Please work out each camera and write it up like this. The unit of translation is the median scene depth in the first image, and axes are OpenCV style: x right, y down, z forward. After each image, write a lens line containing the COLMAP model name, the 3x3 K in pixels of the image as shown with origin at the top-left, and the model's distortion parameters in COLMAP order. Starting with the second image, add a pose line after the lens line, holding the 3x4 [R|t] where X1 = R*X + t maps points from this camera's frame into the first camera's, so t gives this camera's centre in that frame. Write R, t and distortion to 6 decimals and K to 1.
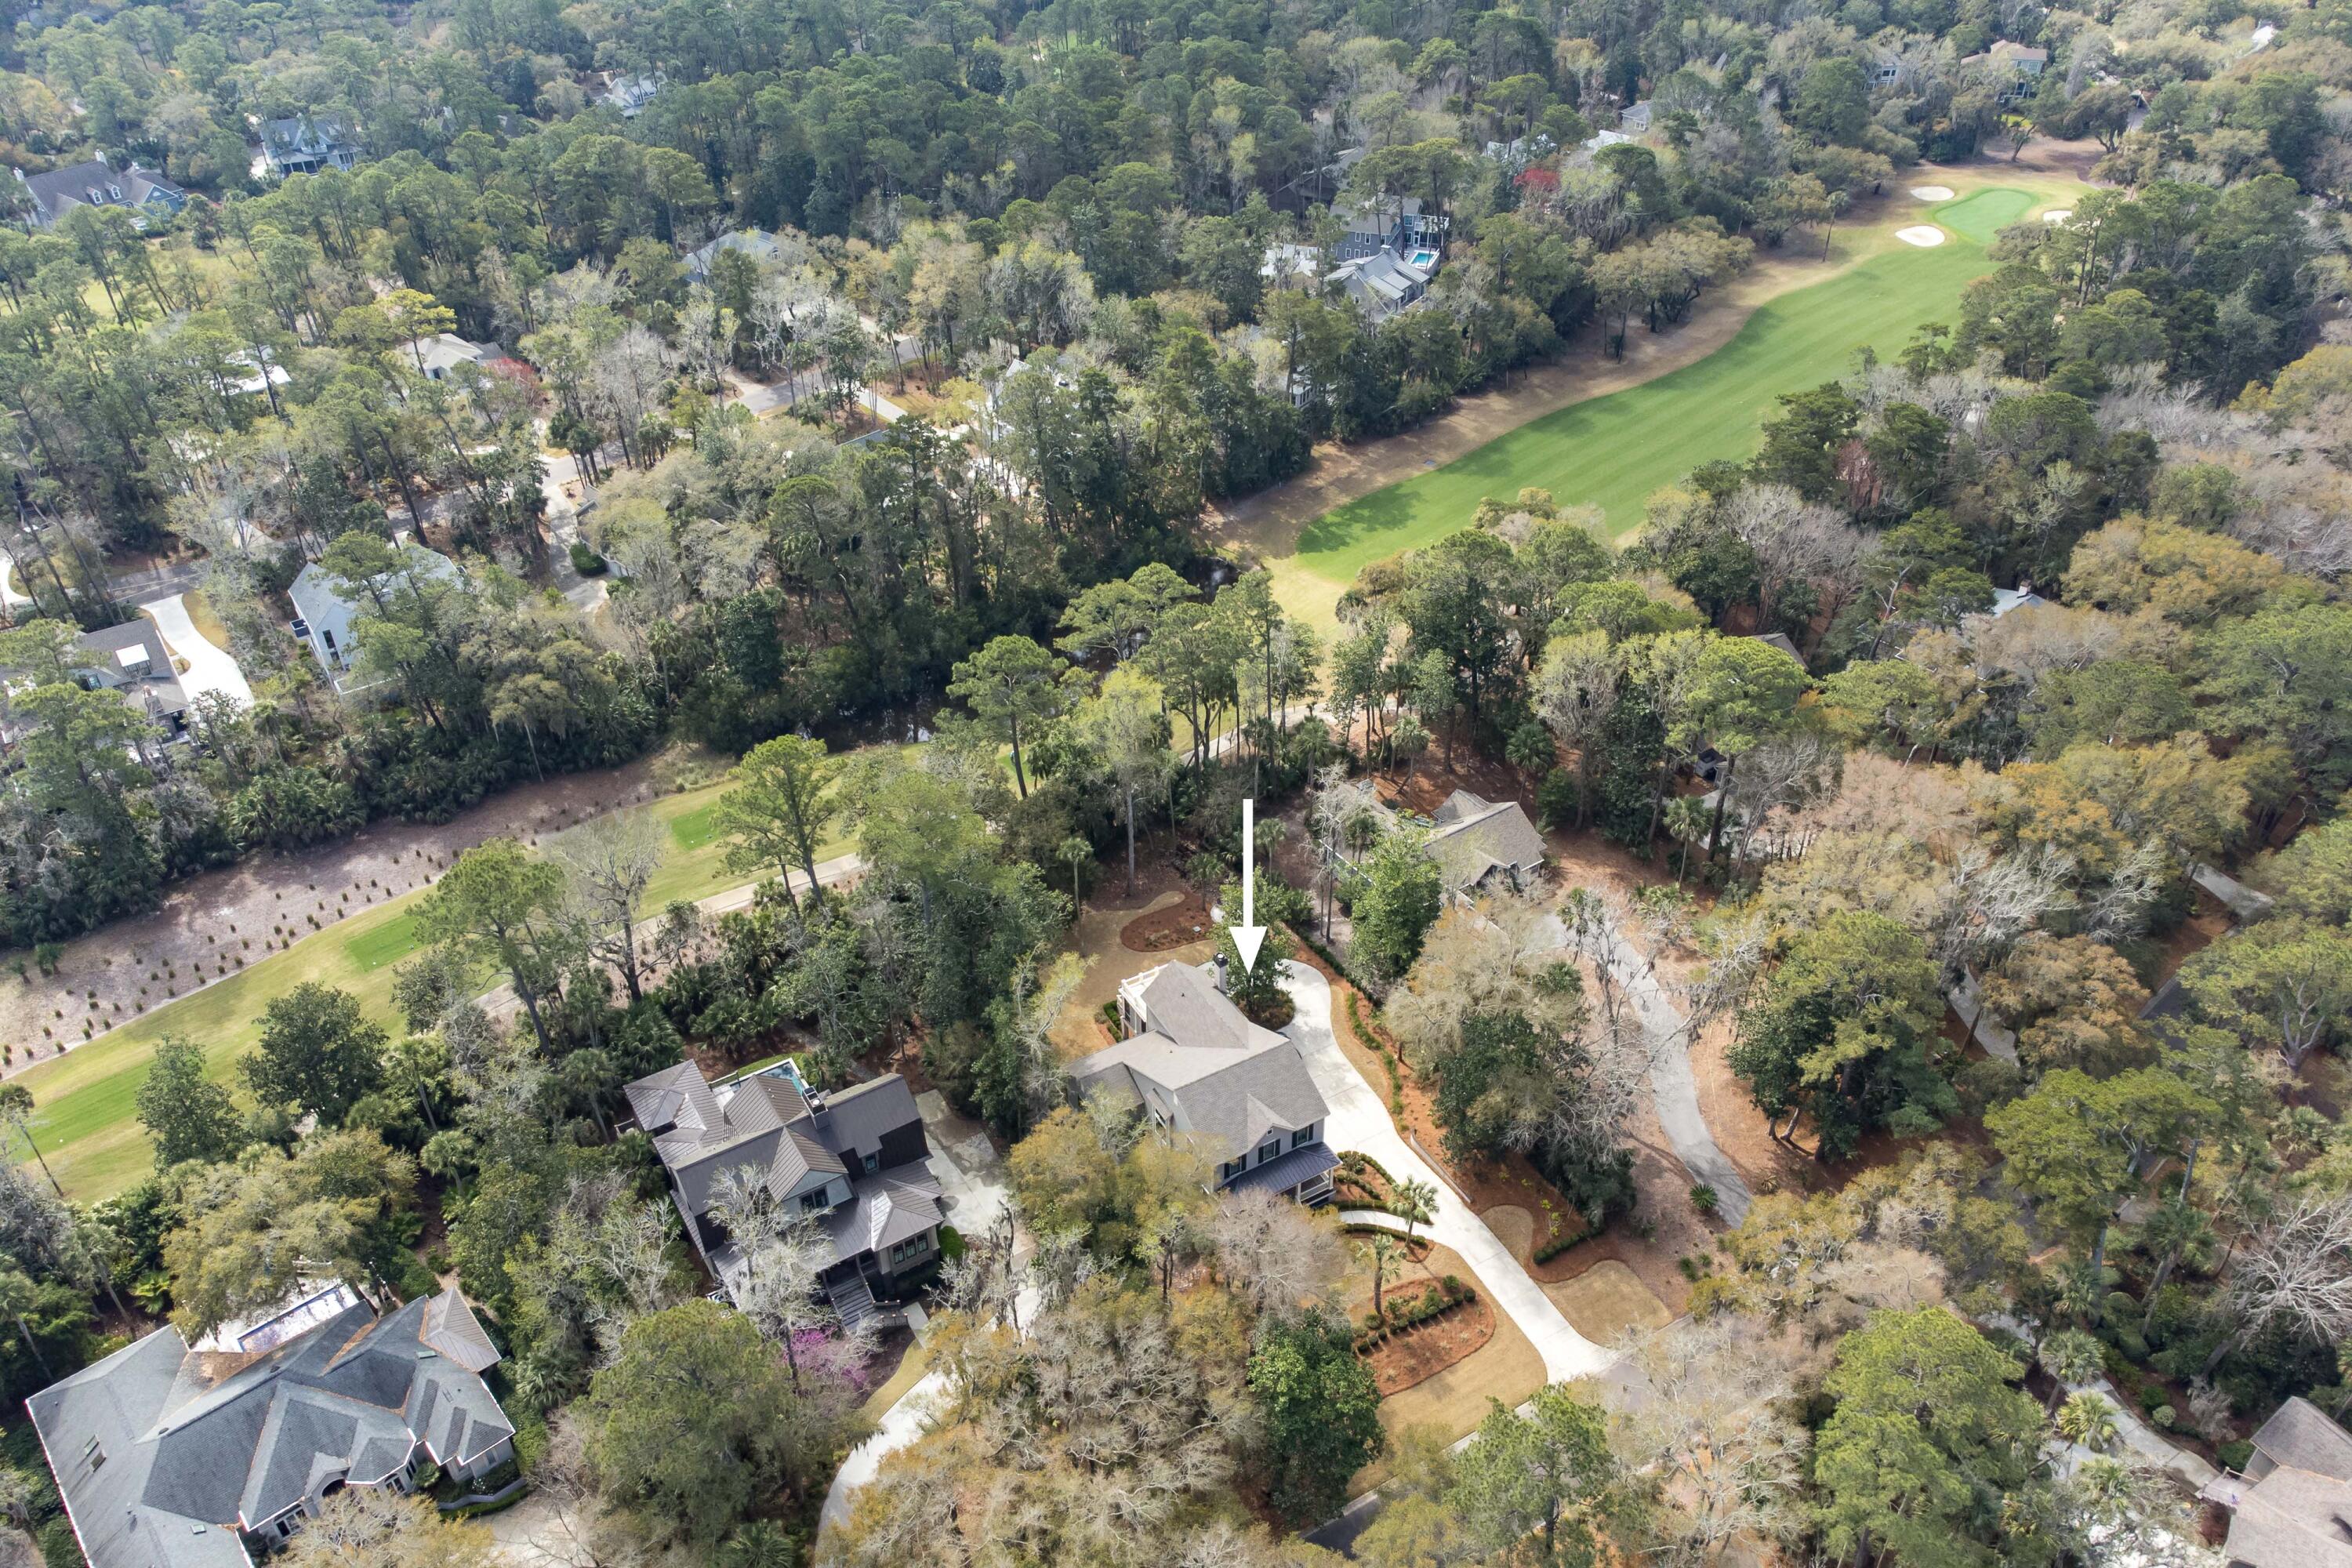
lens RADIAL K [[1675.3, 0, 1176.0], [0, 1675.3, 784.0], [0, 0, 1]] dist [0.018172, -0.001707]
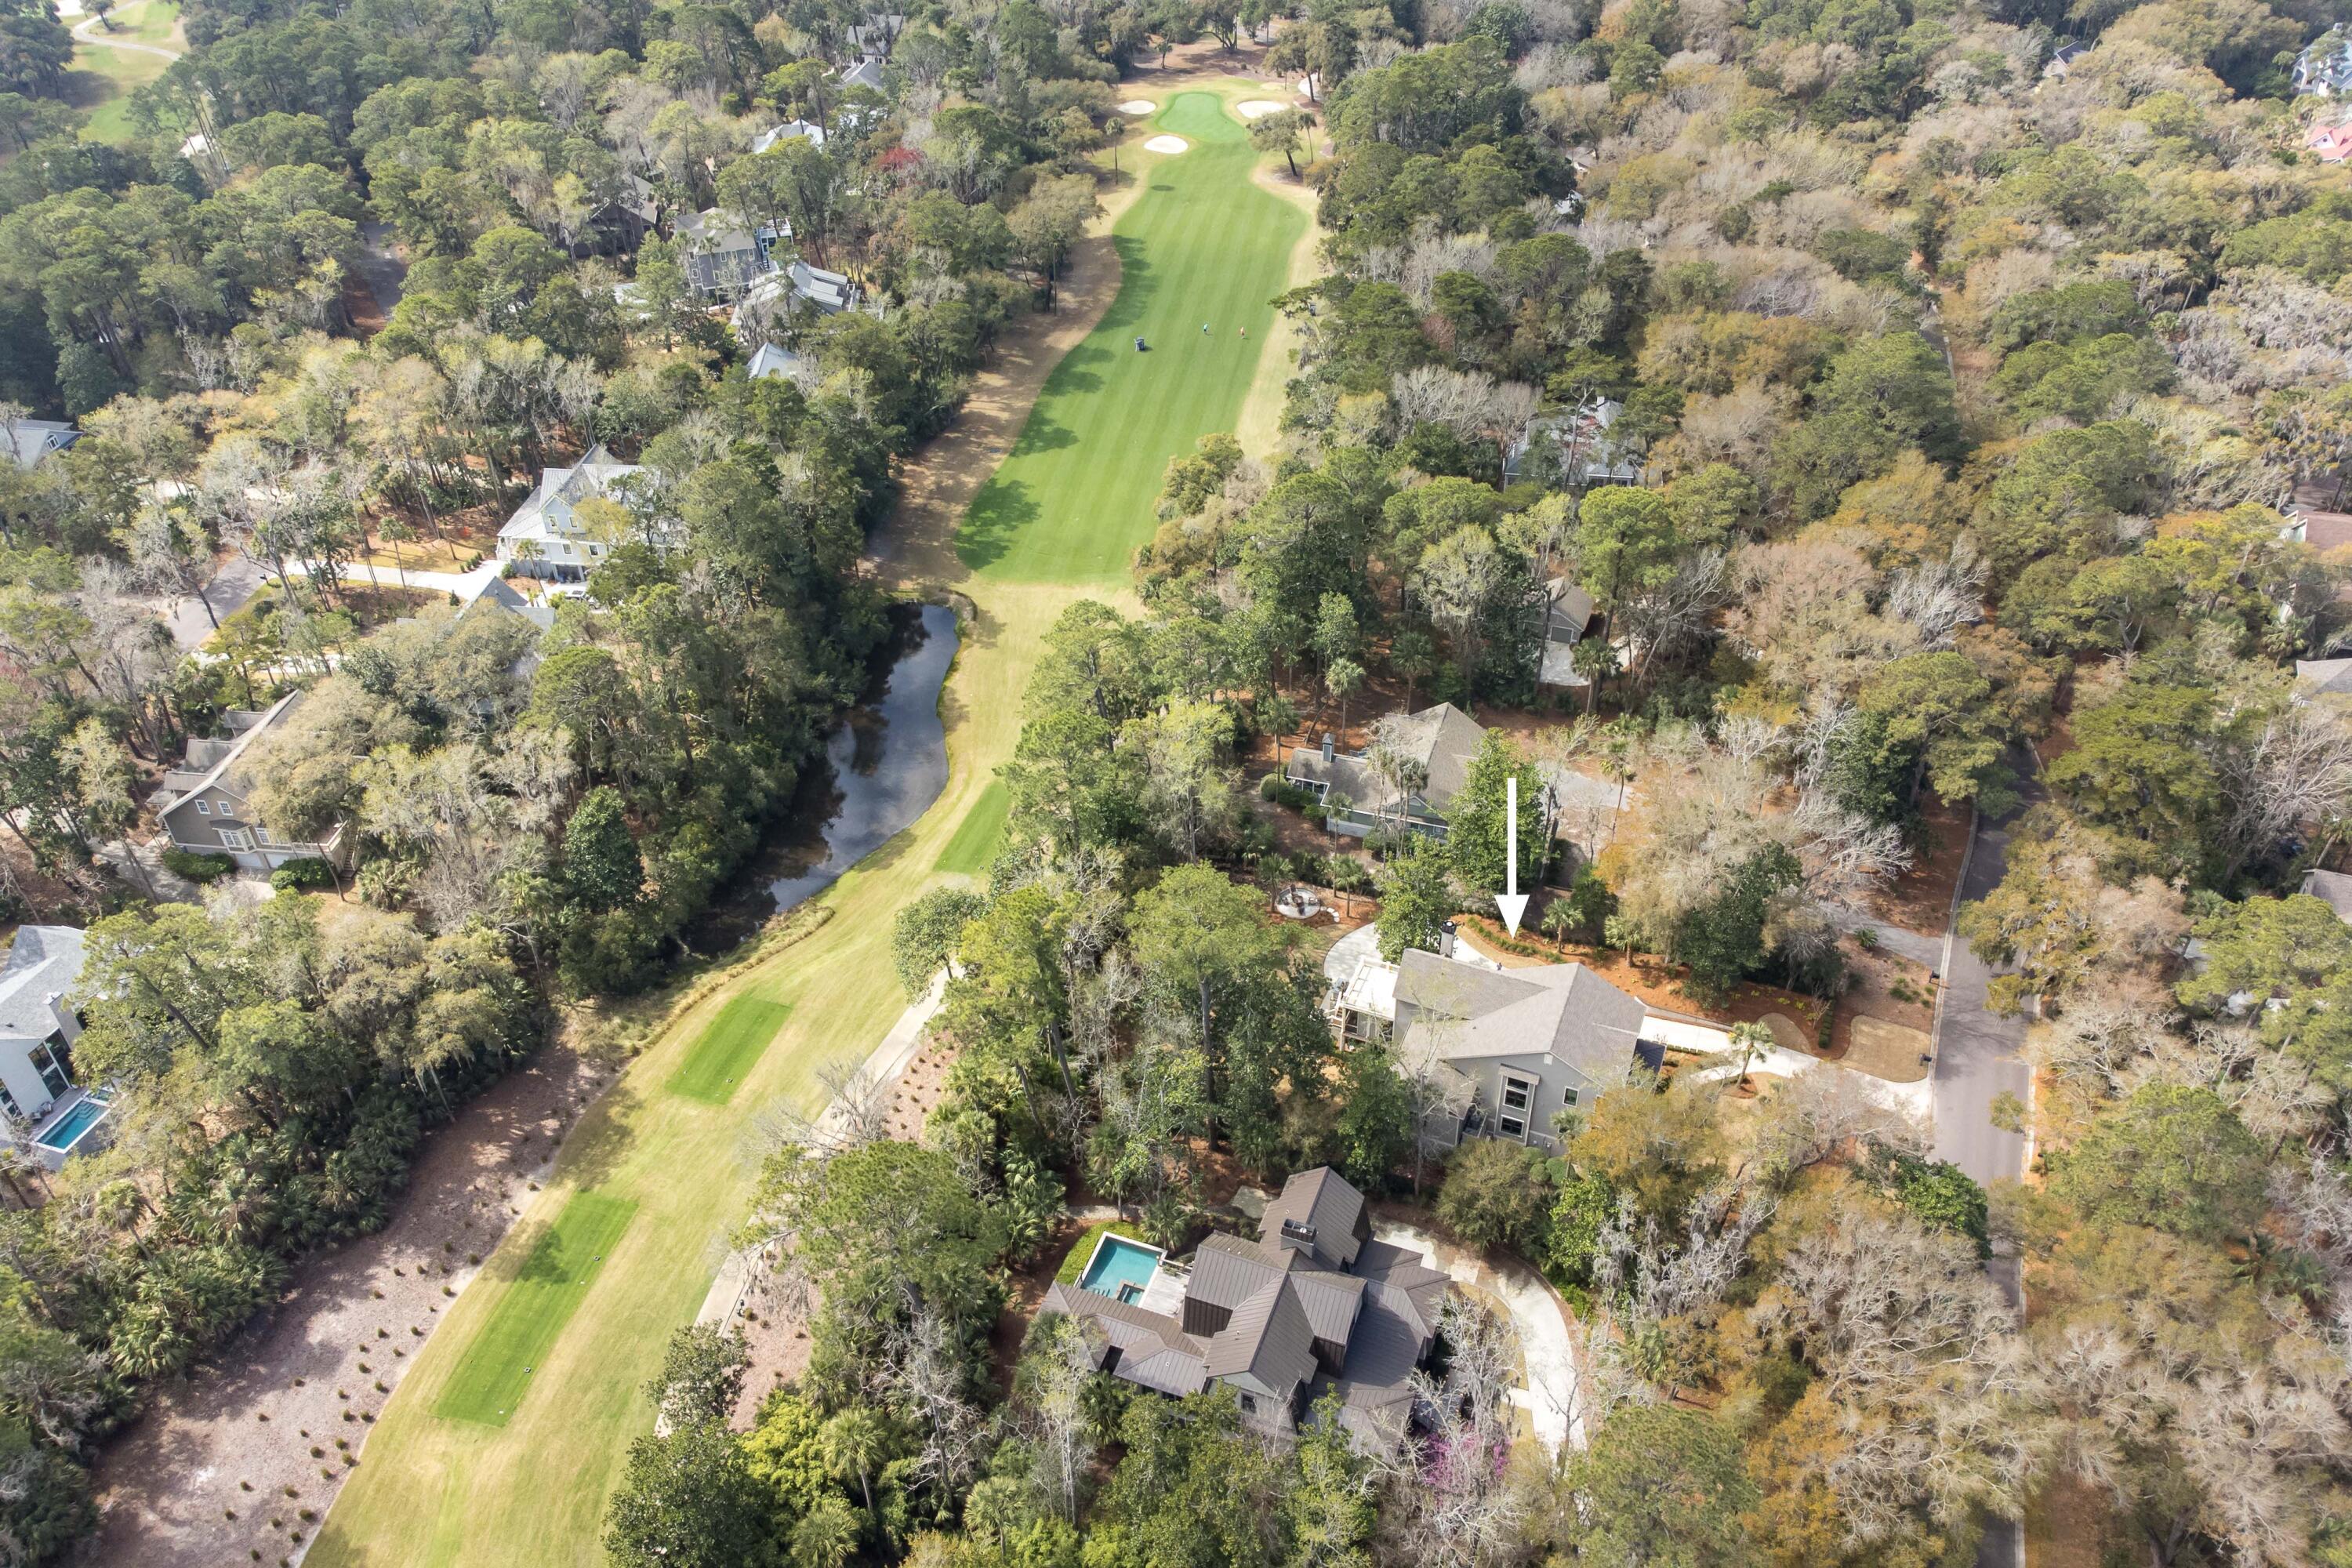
lens RADIAL K [[1675.3, 0, 1176.0], [0, 1675.3, 784.0], [0, 0, 1]] dist [0.018172, -0.001707]
pose [[0.801034, -0.368984, 0.471376, -0.452156], [0.363408, 0.925478, 0.106889, -0.116809], [-0.475688, 0.085680, 0.875431, 0.158583]]
